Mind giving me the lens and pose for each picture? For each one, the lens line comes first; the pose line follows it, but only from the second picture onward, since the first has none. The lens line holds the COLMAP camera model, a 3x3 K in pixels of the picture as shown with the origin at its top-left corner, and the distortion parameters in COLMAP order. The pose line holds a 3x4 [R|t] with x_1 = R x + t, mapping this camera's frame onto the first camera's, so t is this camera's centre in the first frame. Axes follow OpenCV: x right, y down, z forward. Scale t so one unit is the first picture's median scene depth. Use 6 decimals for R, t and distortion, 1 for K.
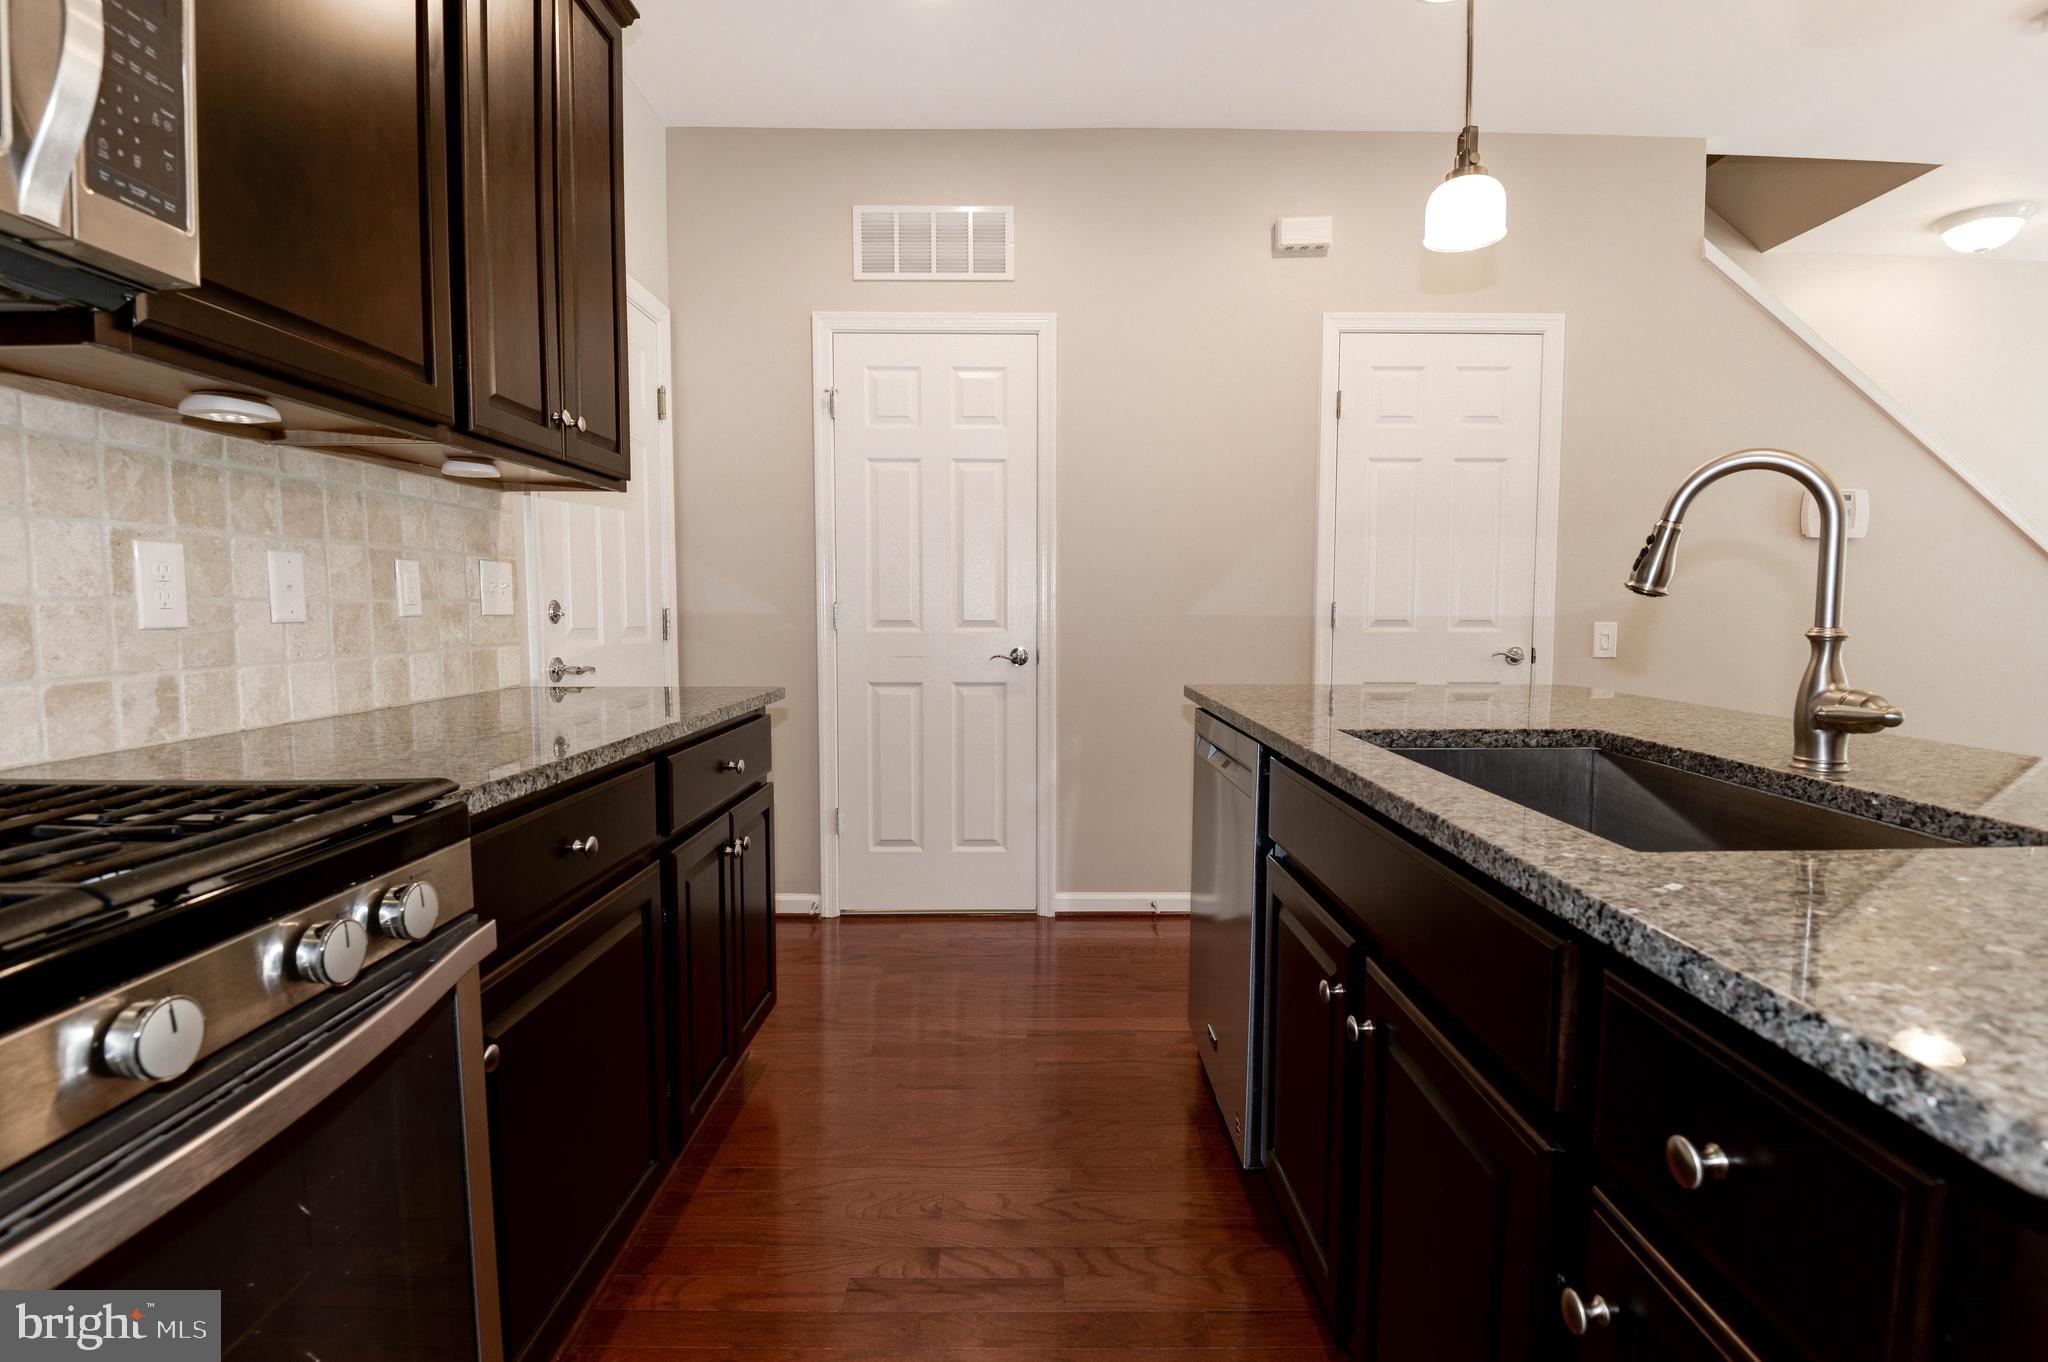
lens RADIAL K [[942.4, 0, 1061.4], [0, 942.4, 678.1], [0, 0, 1]] dist [-0.000932, -0.015772]
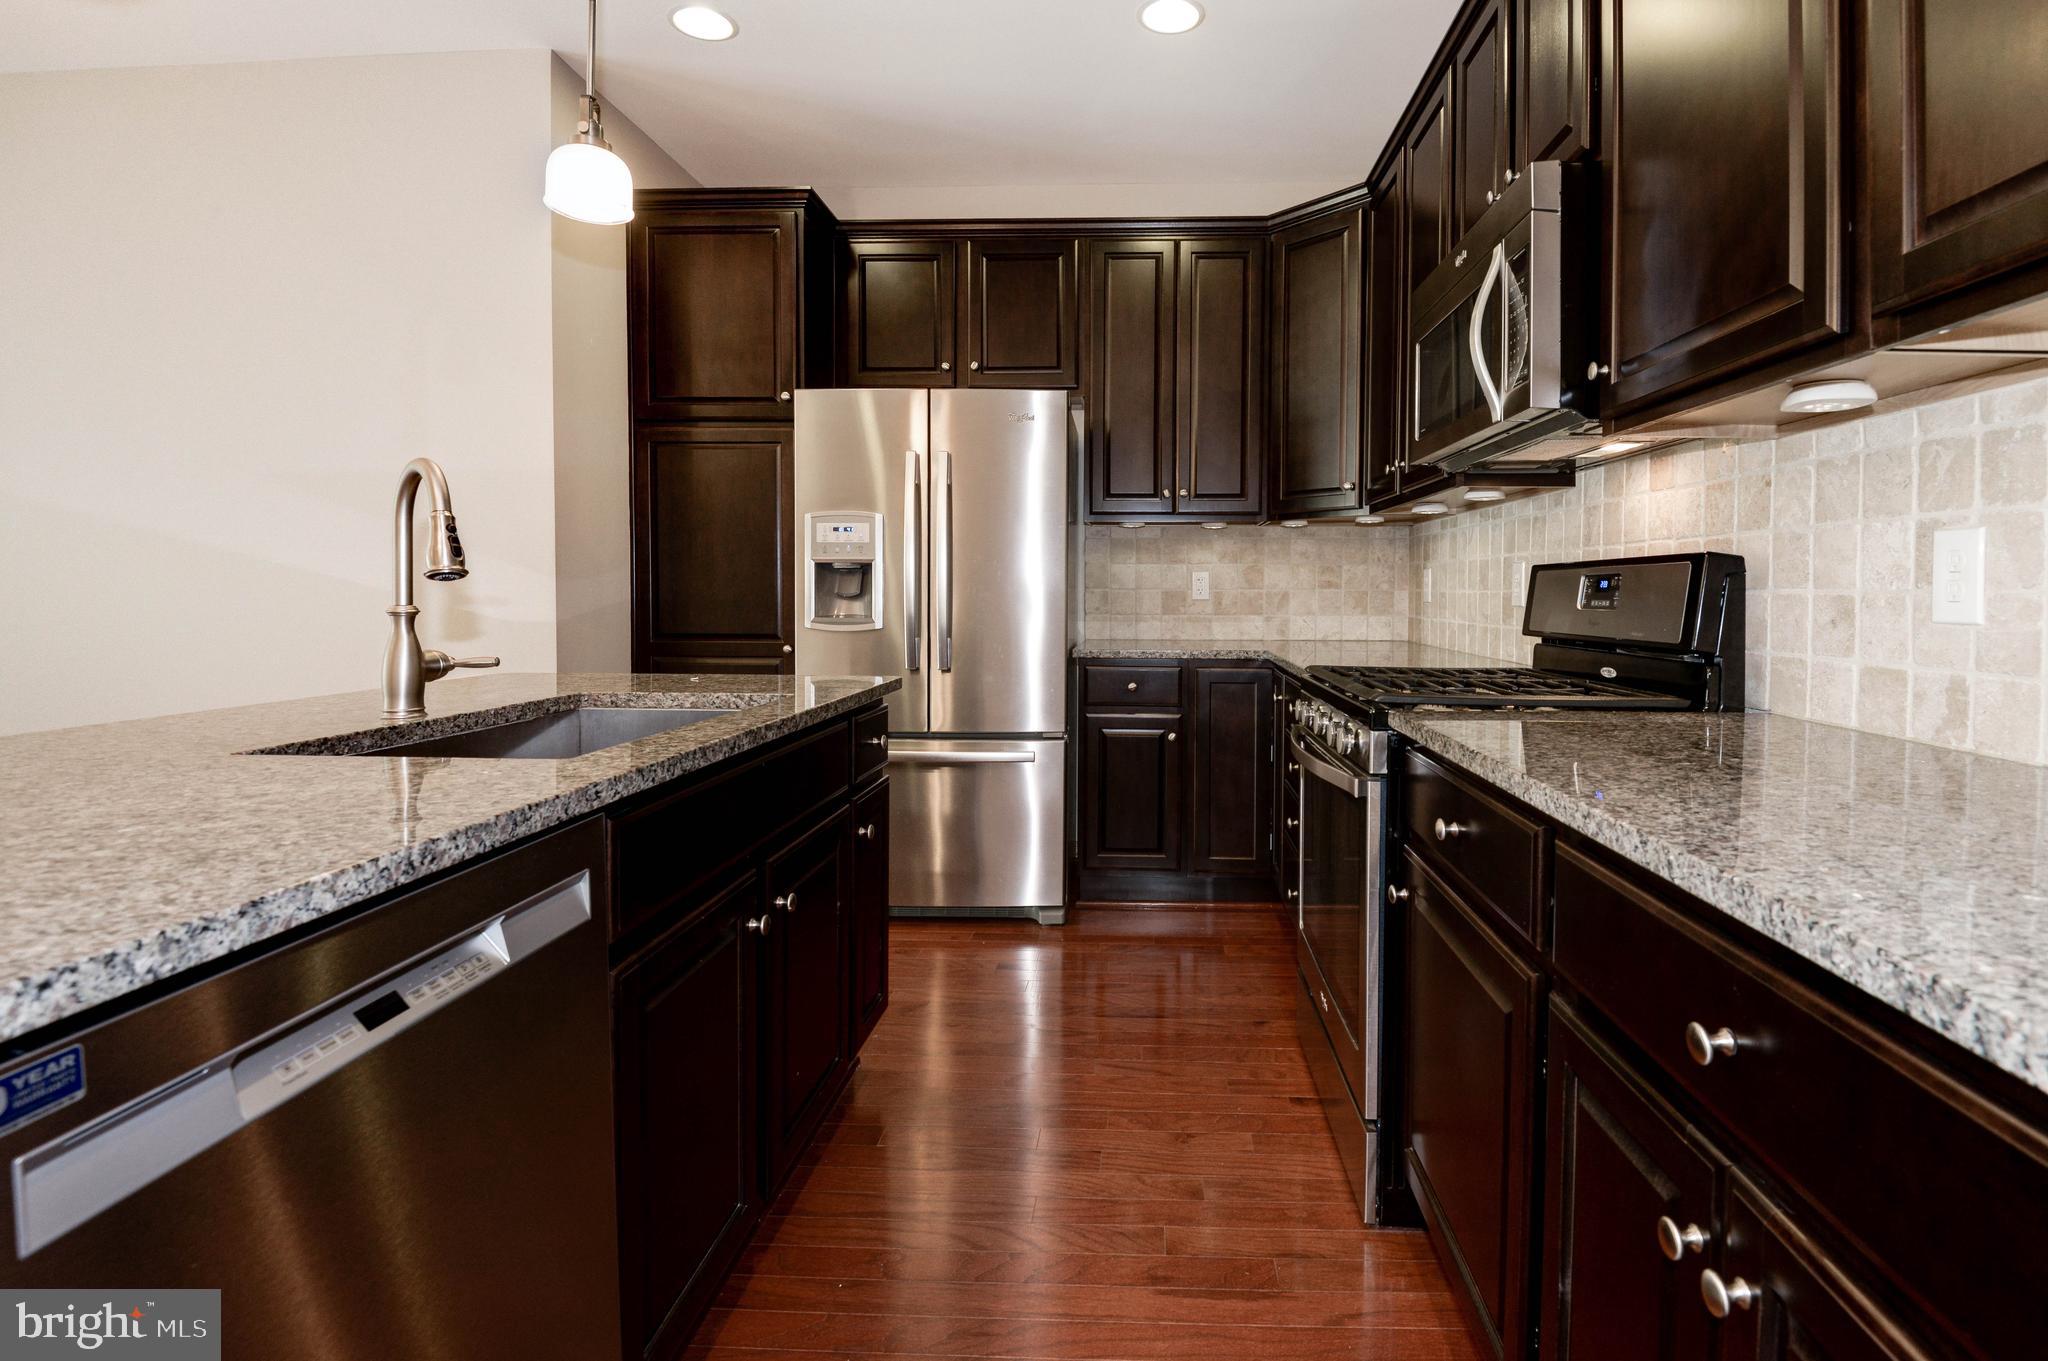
lens RADIAL K [[983.2, 0, 1117.6], [0, 983.2, 617.0], [0, 0, 1]] dist [0.002324, -0.012187]
pose [[-0.998413, -0.008750, 0.055629, -0.180025], [-0.003011, 0.994737, 0.102420, -0.142628], [-0.056233, 0.102090, -0.993184, 1.832029]]
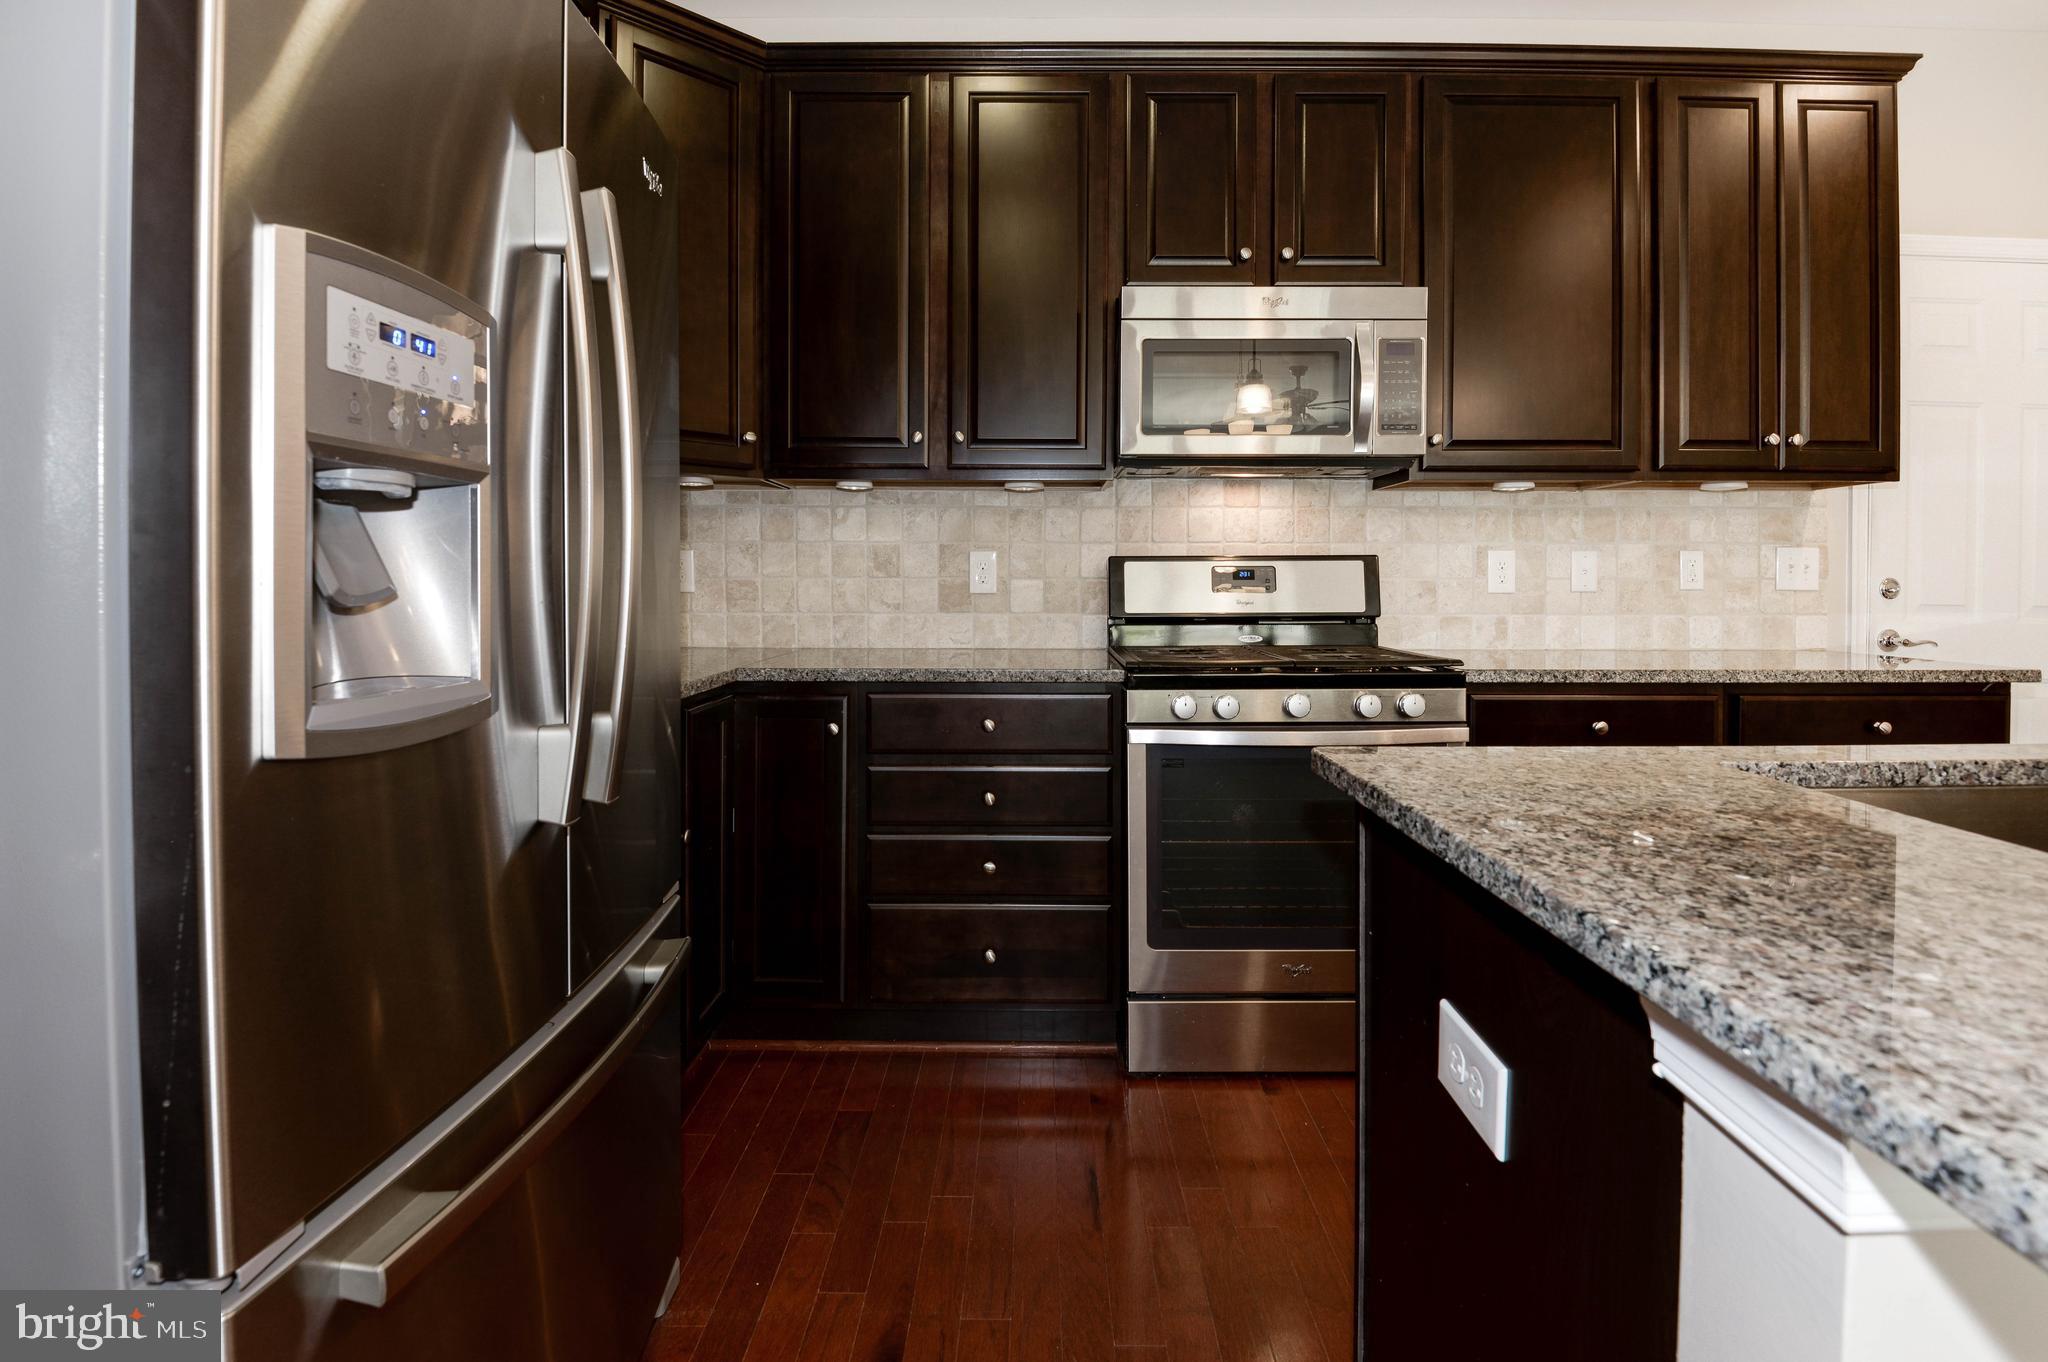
lens RADIAL K [[985.5, 0, 1018.3], [0, 985.5, 592.4], [0, 0, 1]] dist [-0.000410, -0.021129]
pose [[-0.040037, 0.009472, -0.999153, 1.126482], [-0.077587, 0.996906, 0.012560, -0.000065], [0.996181, 0.078024, -0.039178, 0.029992]]
